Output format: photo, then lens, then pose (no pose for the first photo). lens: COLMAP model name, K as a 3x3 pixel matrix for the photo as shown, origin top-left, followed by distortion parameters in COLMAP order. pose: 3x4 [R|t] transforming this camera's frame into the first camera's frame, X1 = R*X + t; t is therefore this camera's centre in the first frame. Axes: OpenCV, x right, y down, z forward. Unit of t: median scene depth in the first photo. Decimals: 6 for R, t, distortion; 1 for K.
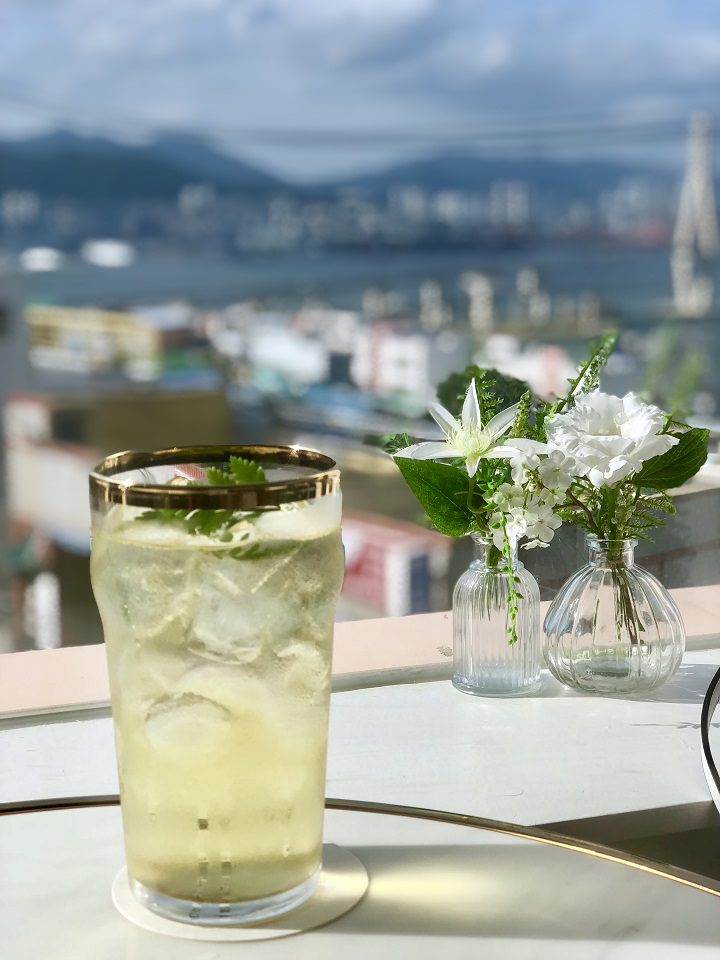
lens RADIAL K [[1606.8, 0, 360.0], [0, 1606.8, 480.0], [0, 0, 1]] dist [0.018296, 0.400733]
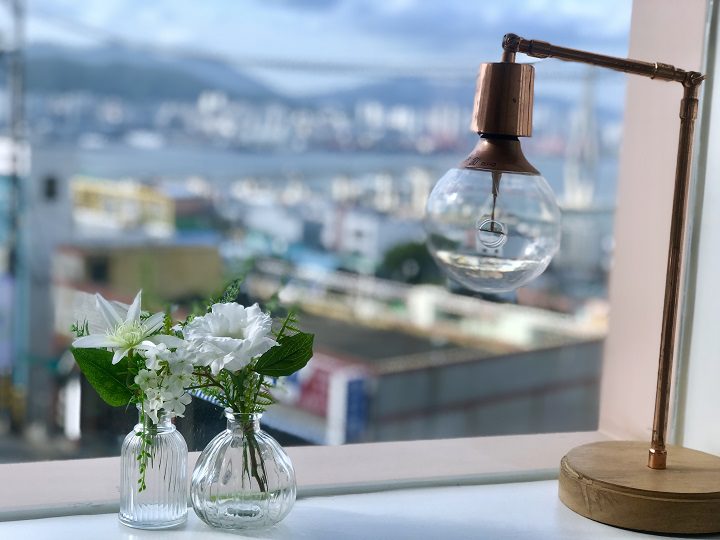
lens RADIAL K [[1205.1, 0, 360.0], [0, 1205.1, 270.0], [0, 0, 1]] dist [0.018296, 0.400733]
pose [[0.998700, 0.048841, 0.014561, 0.230923], [-0.048239, 0.998067, -0.039177, -0.045647], [-0.016446, 0.038424, 0.999126, -0.001406]]
